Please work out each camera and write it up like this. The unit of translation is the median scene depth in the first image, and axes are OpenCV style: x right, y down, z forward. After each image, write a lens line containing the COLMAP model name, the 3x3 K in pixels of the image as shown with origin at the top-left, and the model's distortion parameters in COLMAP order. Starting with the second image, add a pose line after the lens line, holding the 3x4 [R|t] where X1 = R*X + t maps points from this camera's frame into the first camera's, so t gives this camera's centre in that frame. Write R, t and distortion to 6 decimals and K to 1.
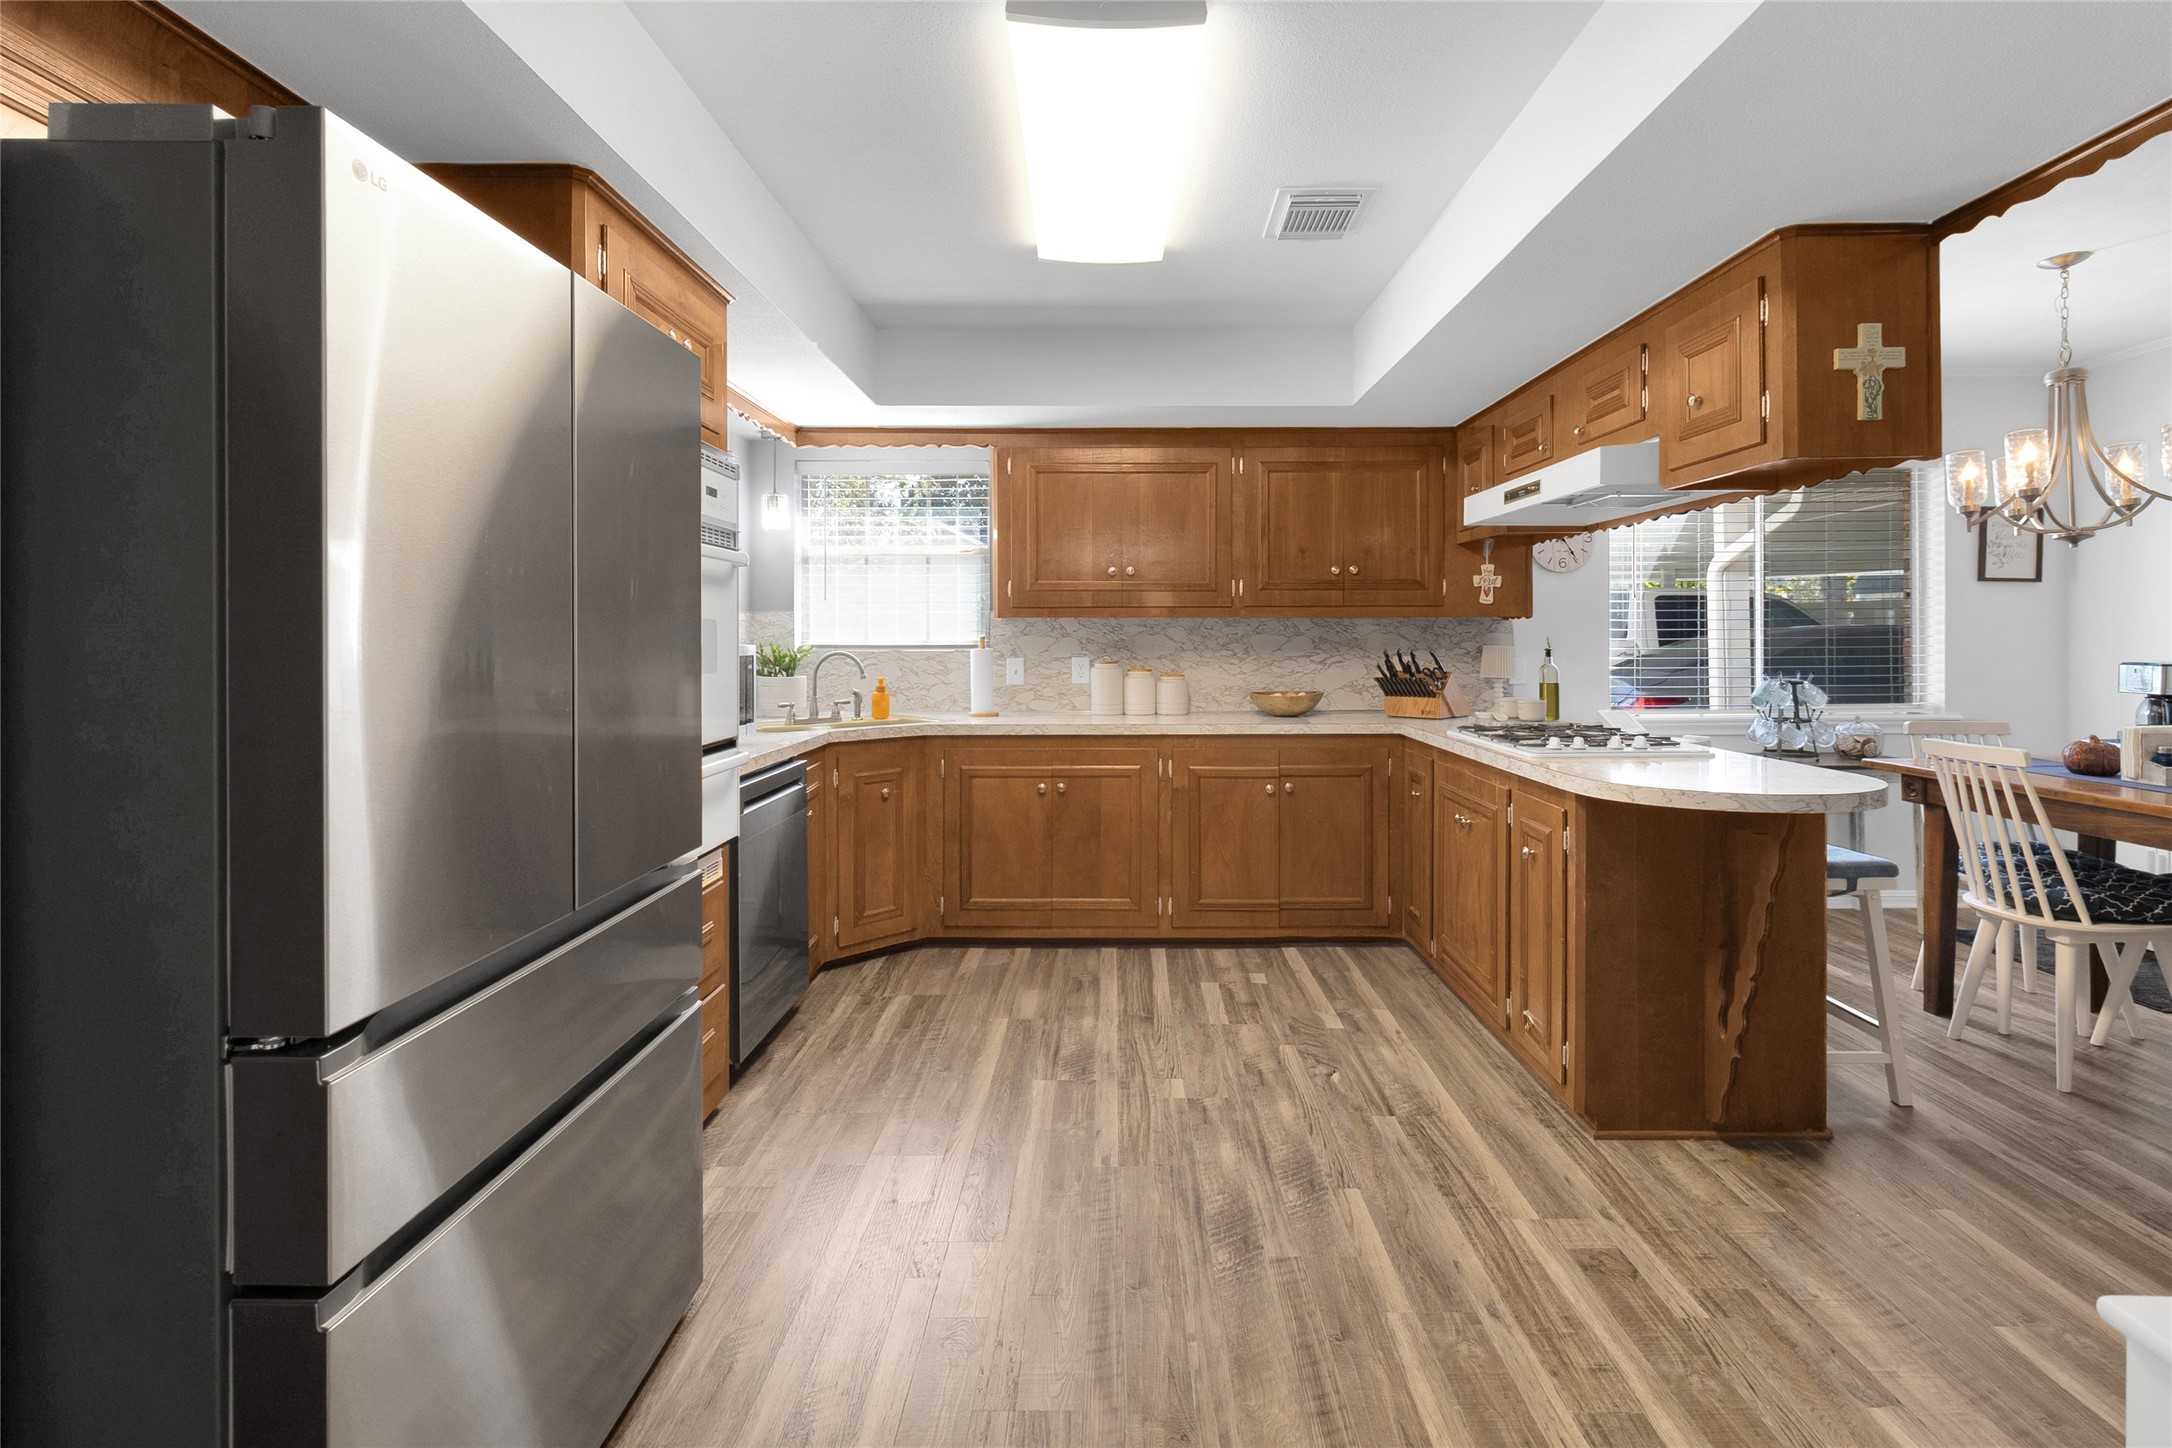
lens RADIAL K [[1014.8, 0, 1110.4], [0, 1014.8, 645.9], [0, 0, 1]] dist [0.004809, -0.001755]
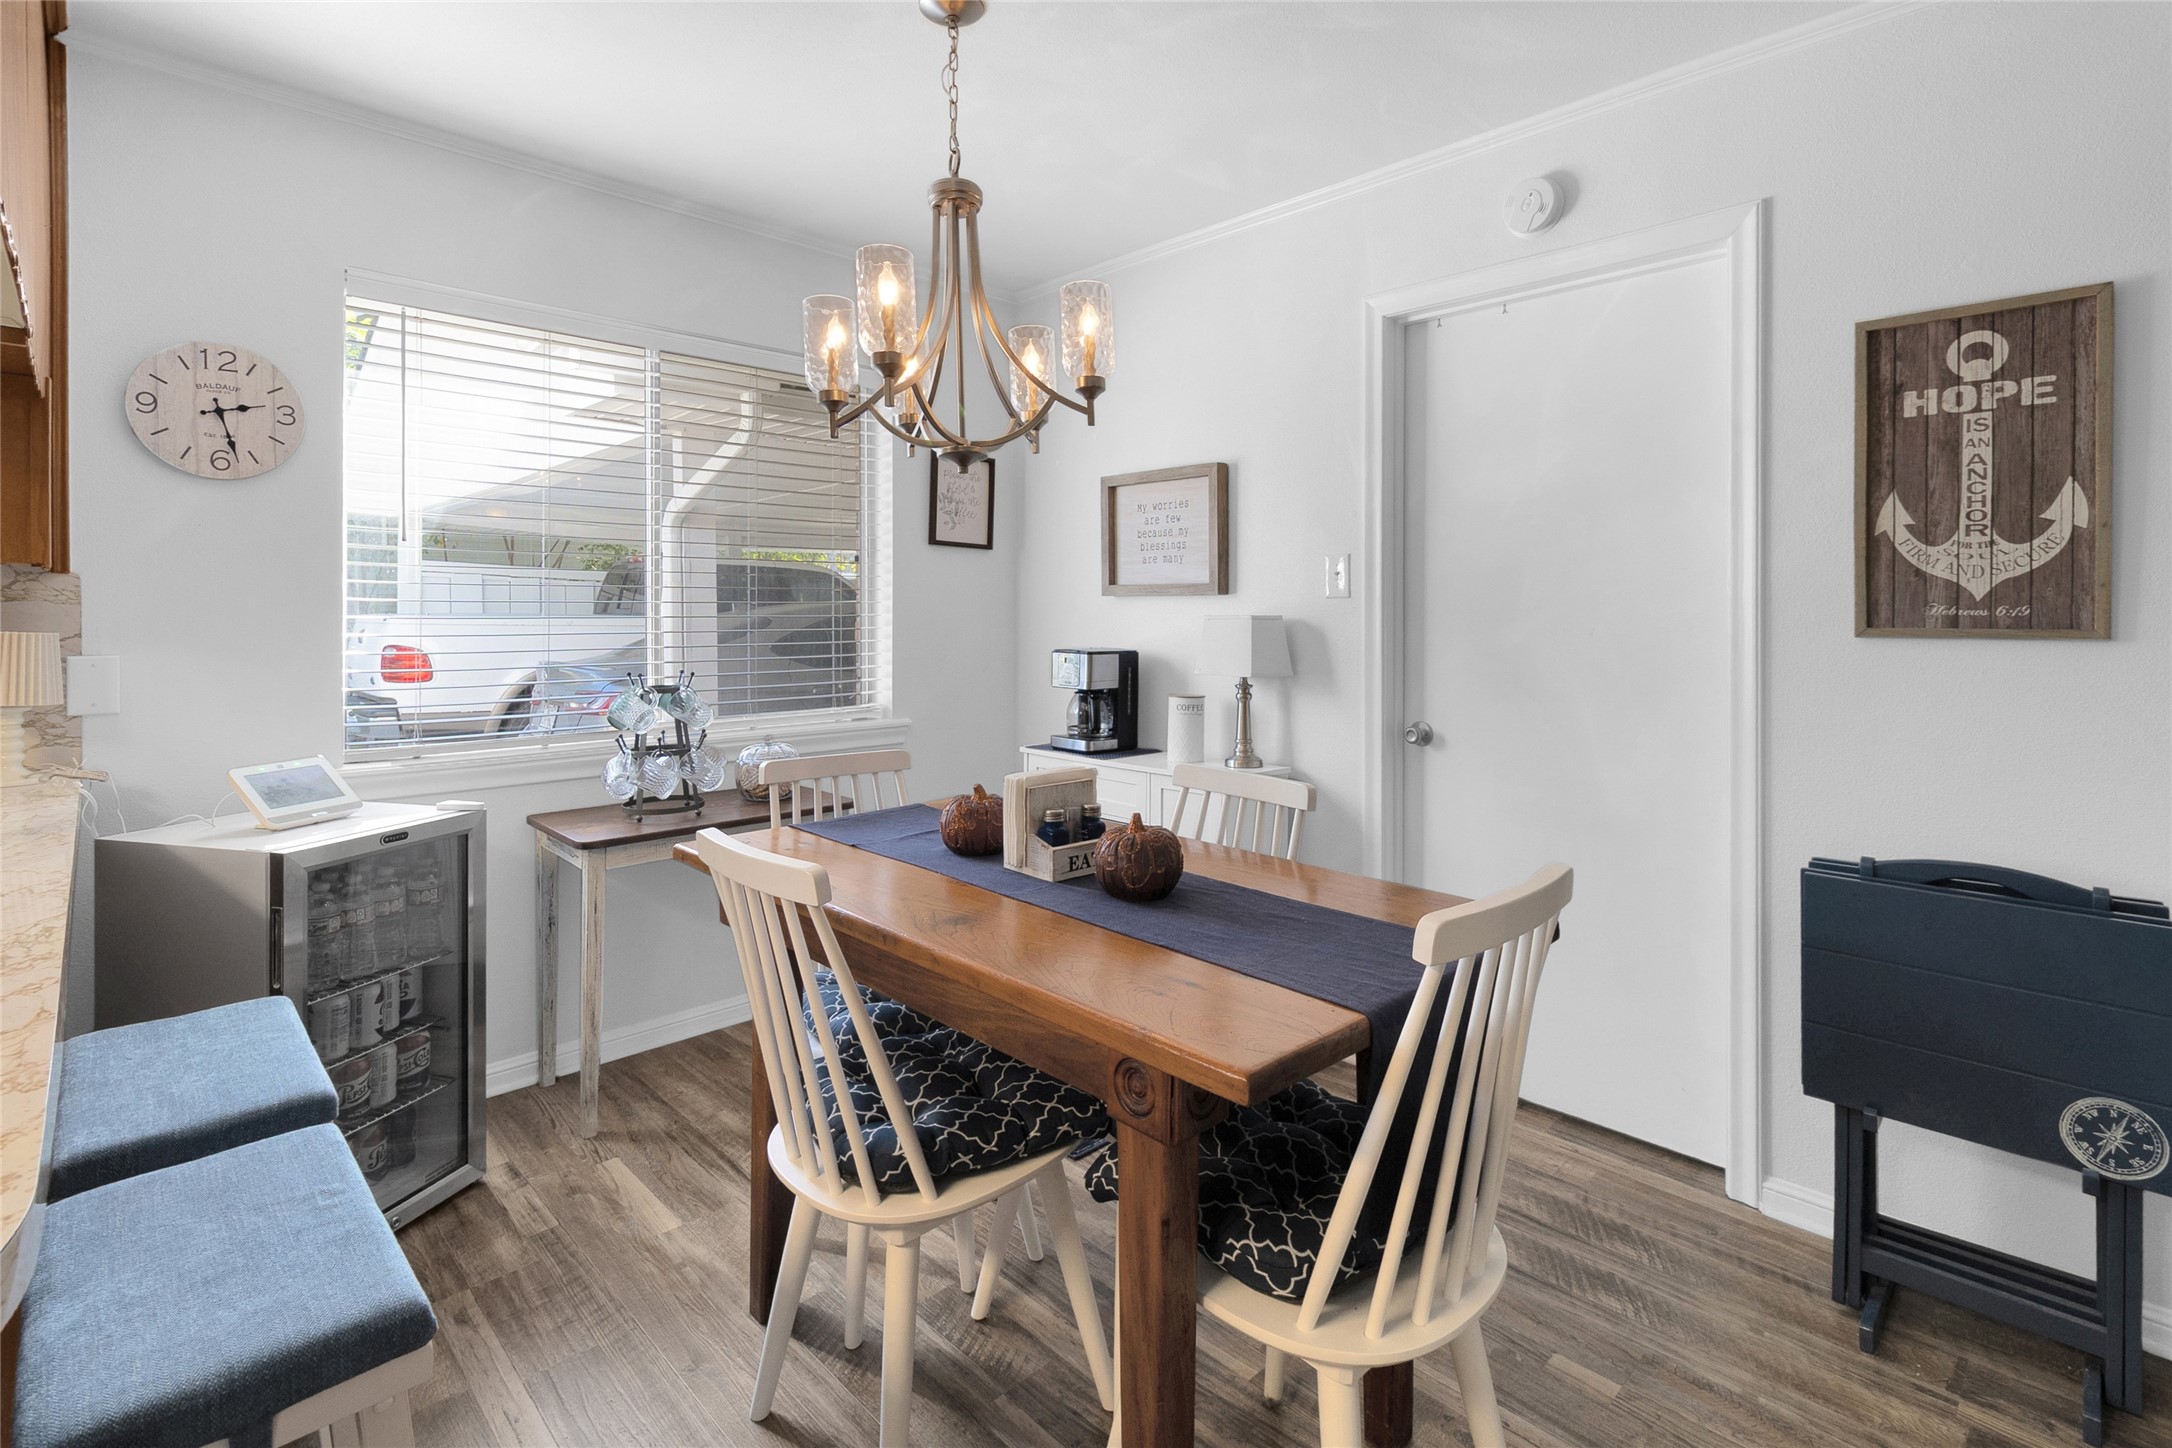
lens RADIAL K [[1014.8, 0, 1108.0], [0, 1014.8, 612.6], [0, 0, 1]] dist [0.004809, -0.001755]
pose [[0.711040, 0.006476, 0.703122, 0.464650], [0.000422, 0.999953, -0.009637, -0.005103], [-0.703152, 0.007149, 0.711004, 0.404327]]
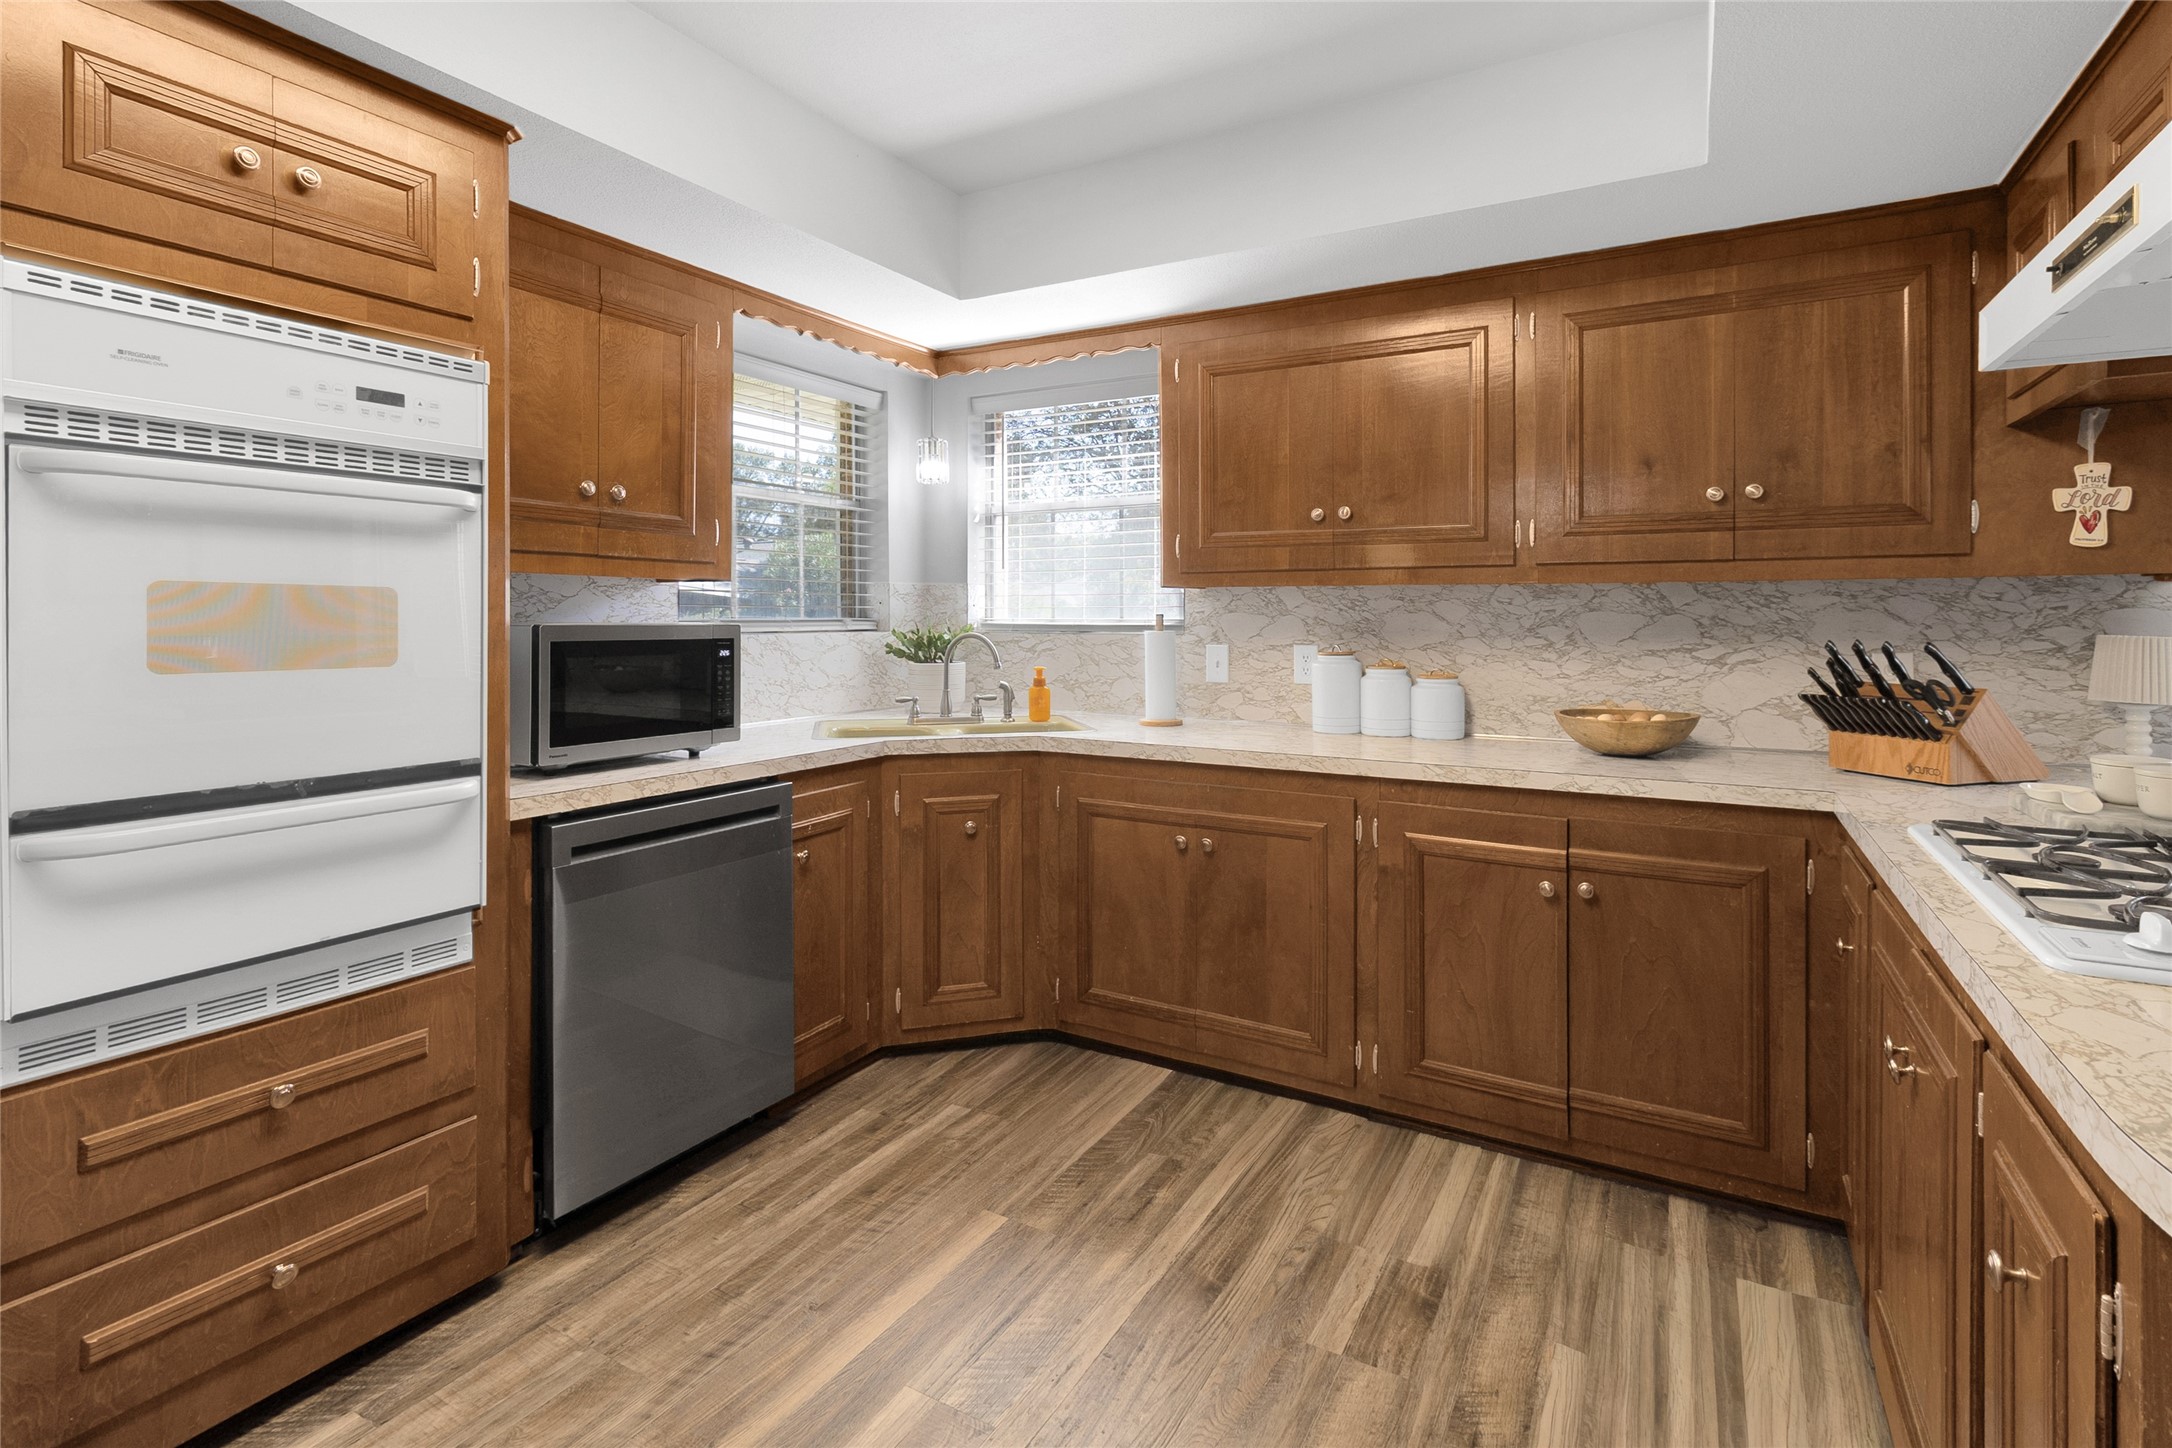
lens RADIAL K [[1014.8, 0, 1117.8], [0, 1014.8, 618.1], [0, 0, 1]] dist [0.004809, -0.001755]
pose [[0.875197, 0.003575, -0.483754, 0.218614], [-0.005128, 0.999985, -0.001887, -0.005743], [0.483740, 0.004133, 0.875202, 0.392627]]
